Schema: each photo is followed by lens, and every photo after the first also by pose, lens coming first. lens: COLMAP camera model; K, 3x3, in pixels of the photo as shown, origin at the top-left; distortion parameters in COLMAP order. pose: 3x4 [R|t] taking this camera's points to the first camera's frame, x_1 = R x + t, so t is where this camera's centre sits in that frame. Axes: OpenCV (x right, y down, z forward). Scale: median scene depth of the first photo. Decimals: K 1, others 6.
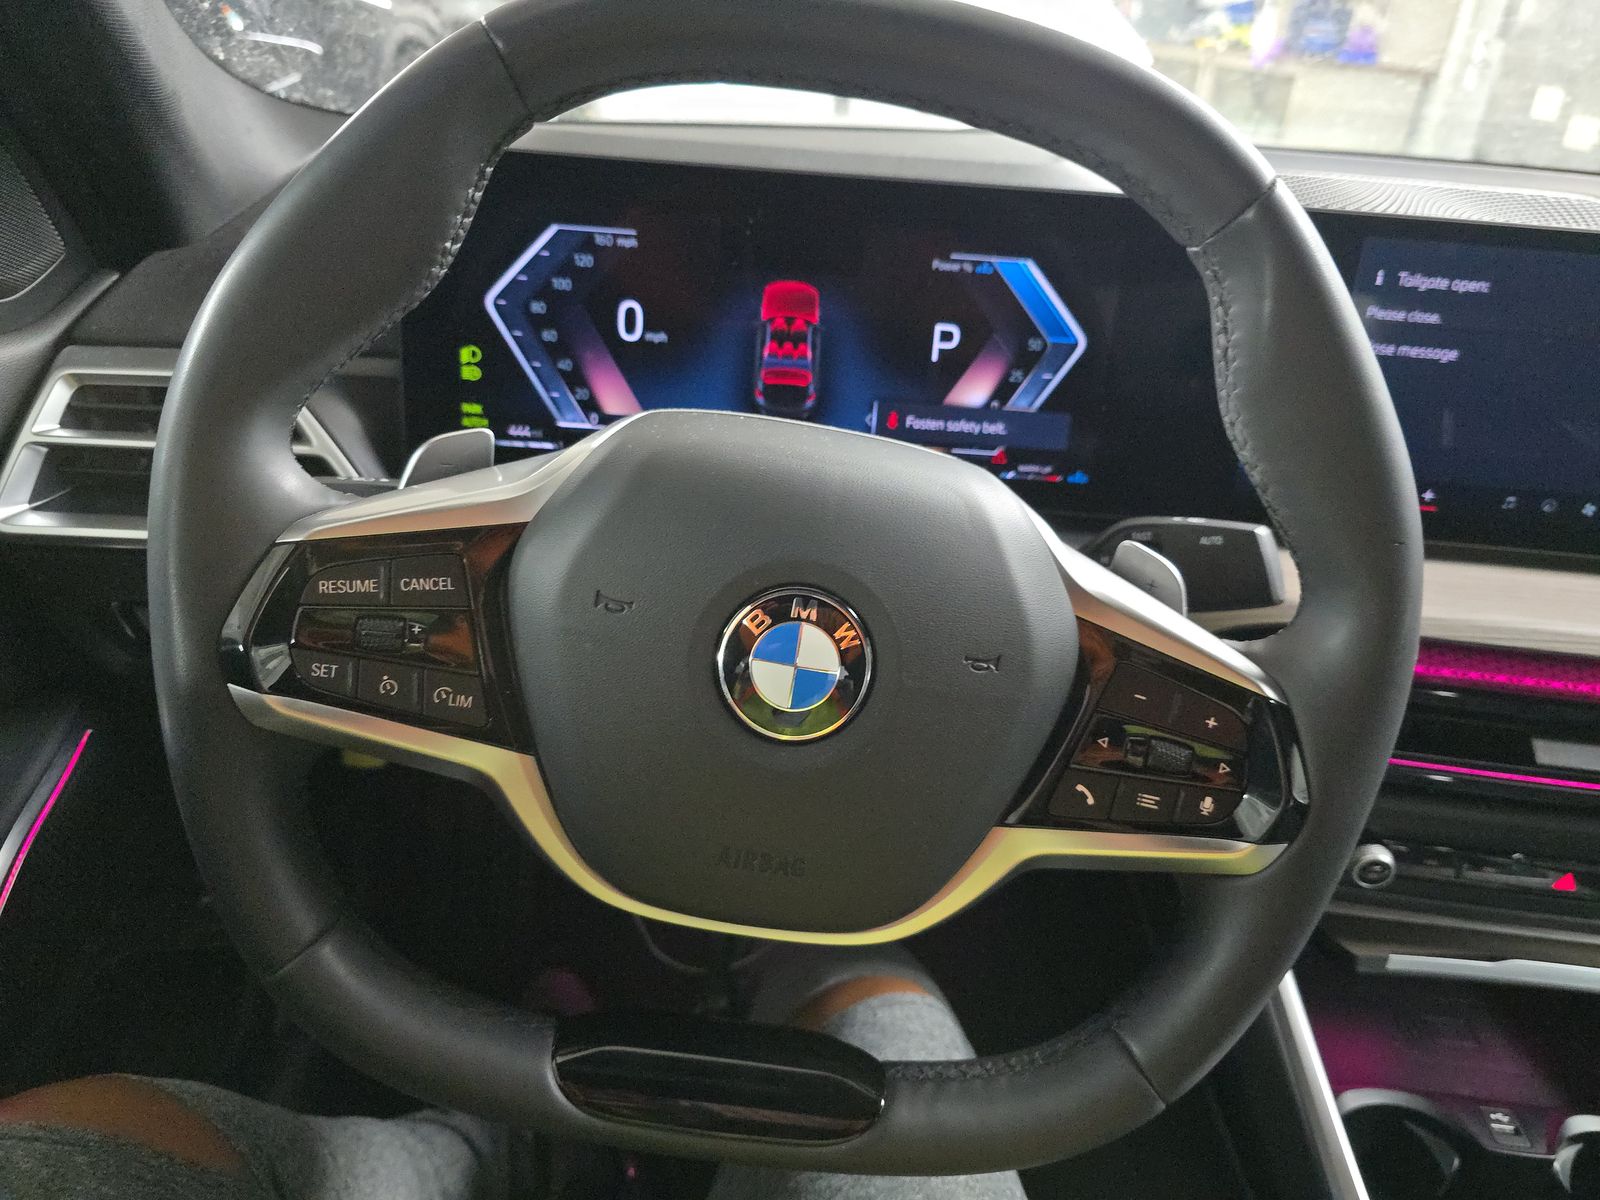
lens RADIAL K [[1049.5, 0, 800.0], [0, 1049.5, 600.0], [0, 0, 1]] dist [0.003805, -0.032371]
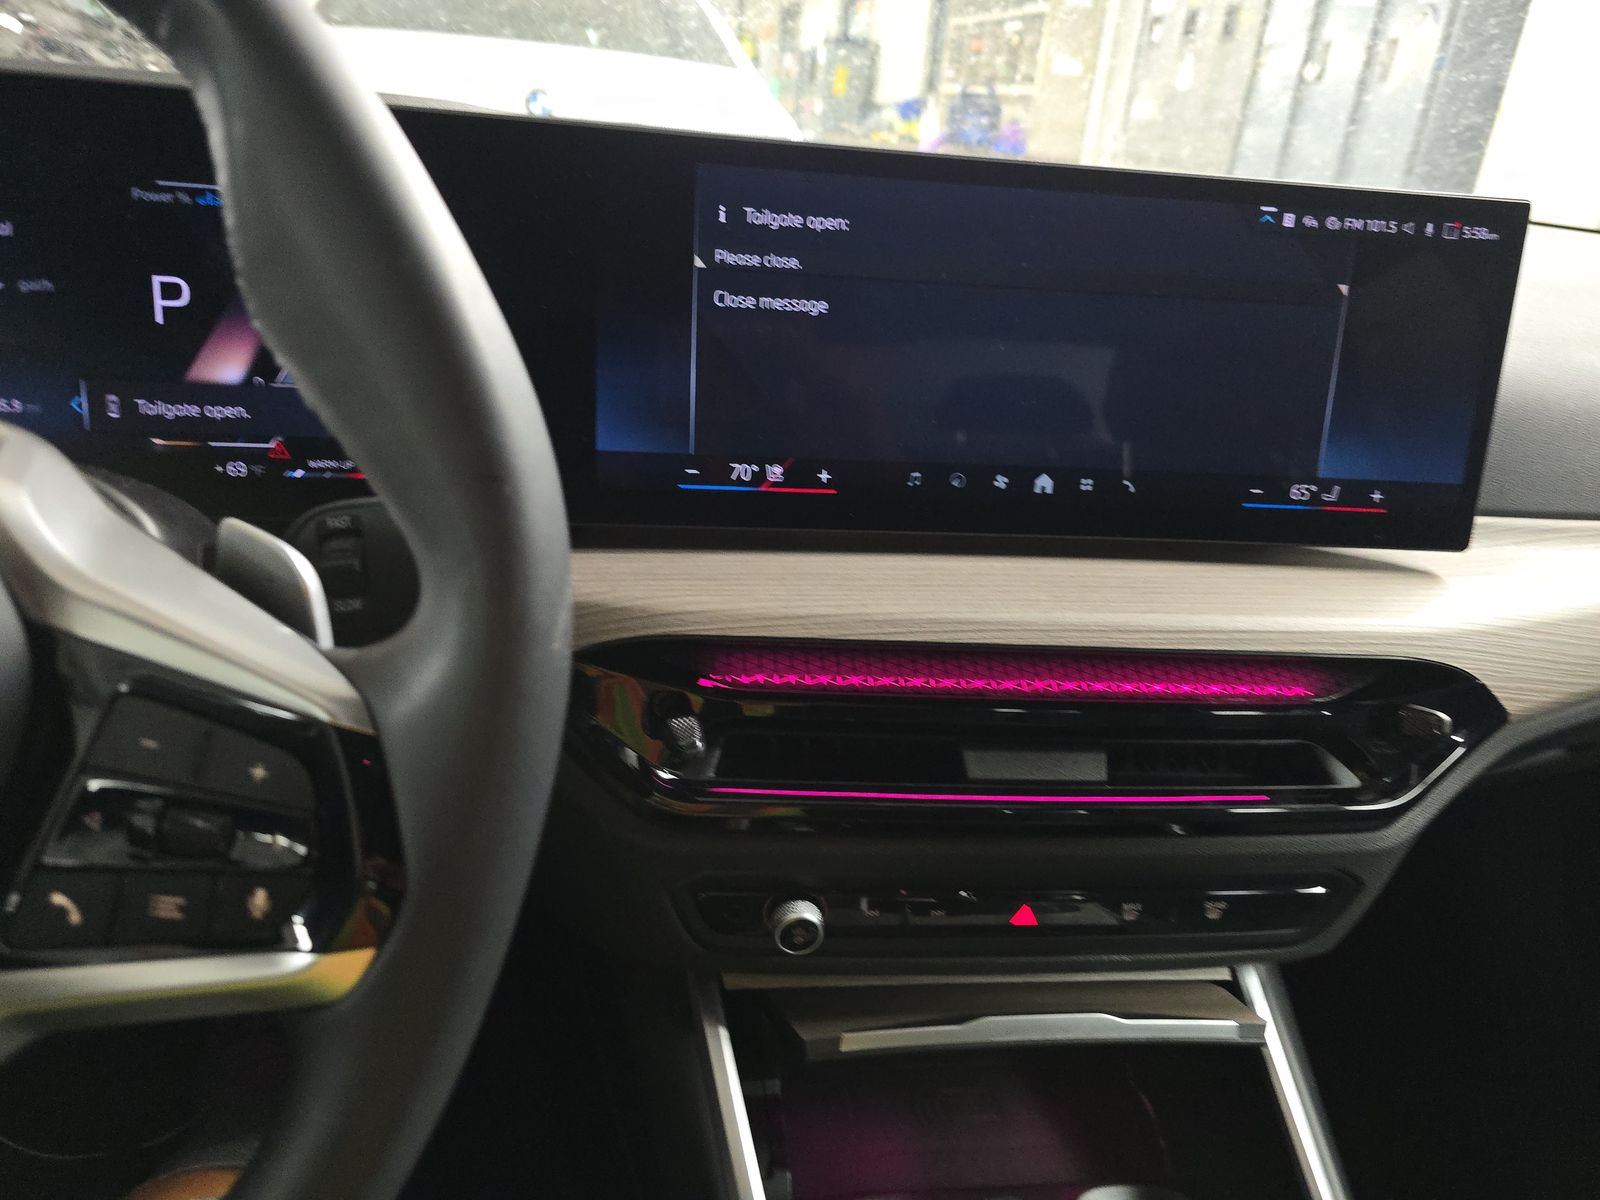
lens RADIAL K [[1049.5, 0, 800.0], [0, 1049.5, 600.0], [0, 0, 1]] dist [0.003805, -0.032371]
pose [[0.969792, -0.069848, 0.233718, 0.392114], [0.087079, 0.994129, -0.064224, 0.056169], [-0.227860, 0.082635, 0.970181, 0.196795]]
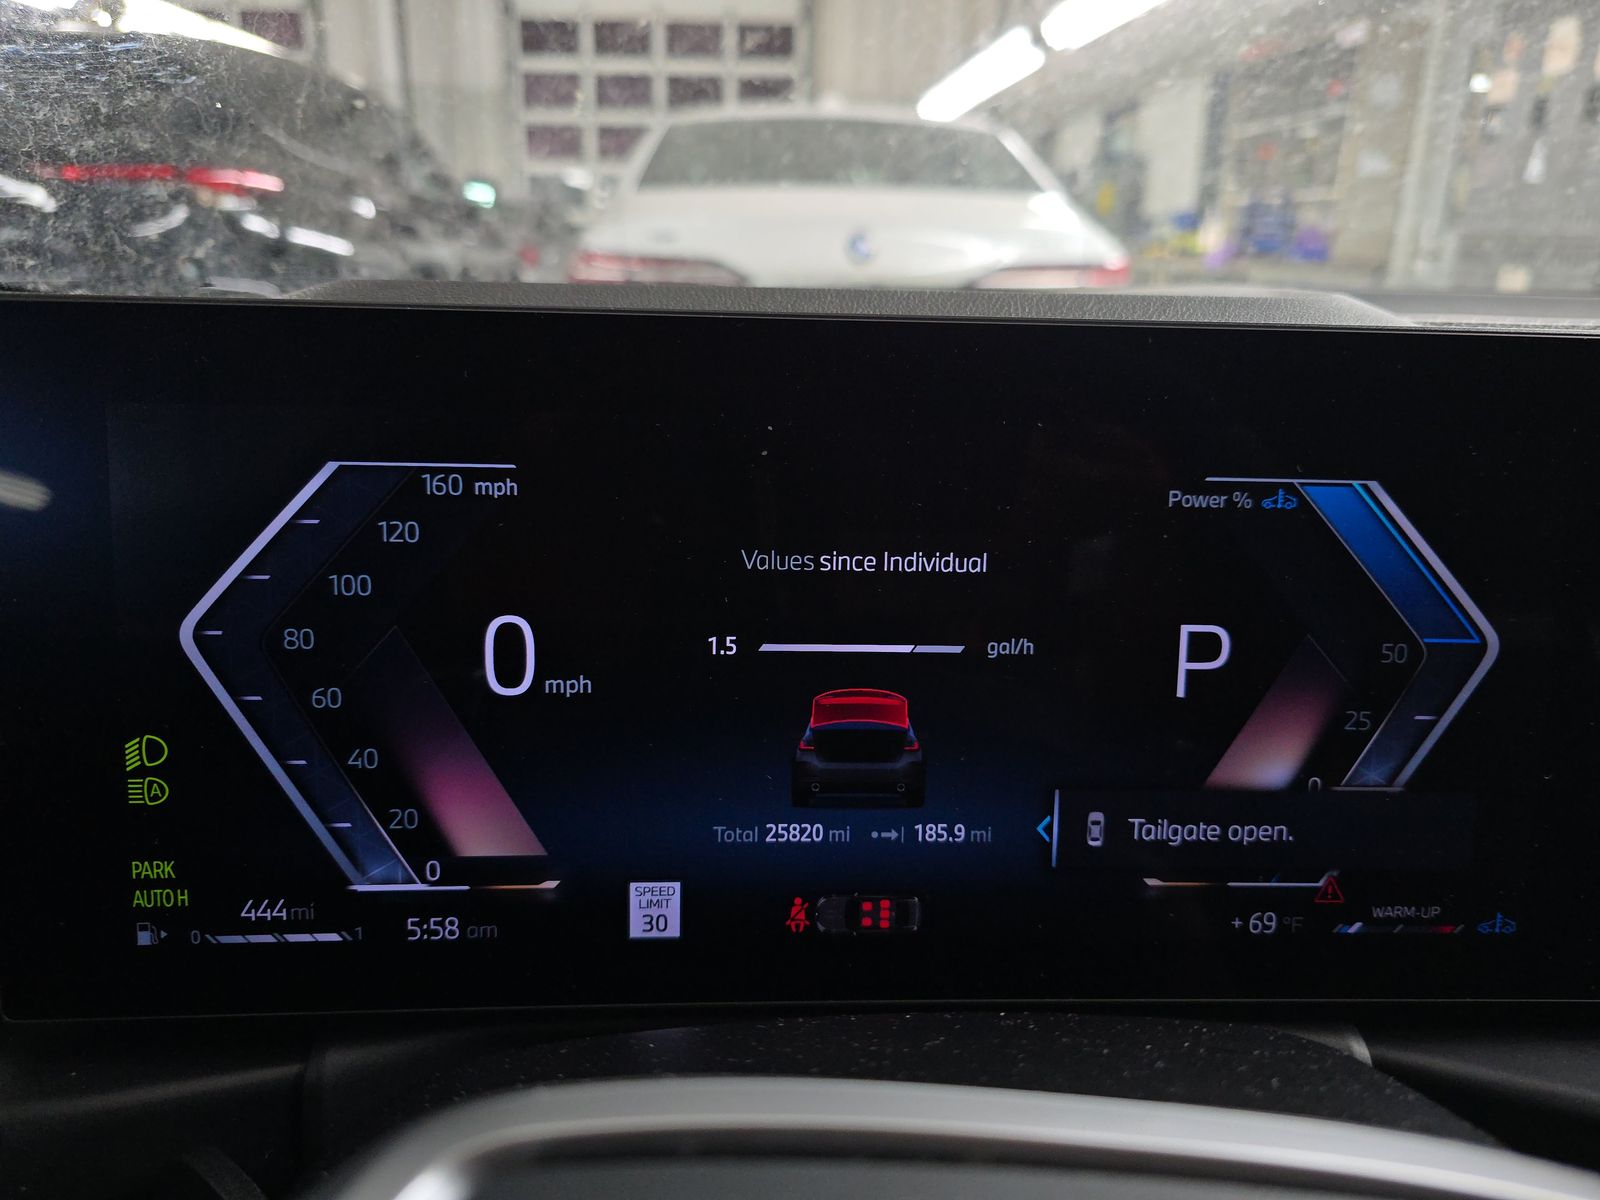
lens RADIAL K [[1056.2, 0, 771.1], [0, 1056.2, 585.8], [0, 0, 1]] dist [0.000687, -0.057489]
pose [[0.998624, -0.051513, -0.009841, -0.043852], [0.048402, 0.977516, -0.205229, -0.194934], [0.020191, 0.204470, 0.978665, 0.550285]]
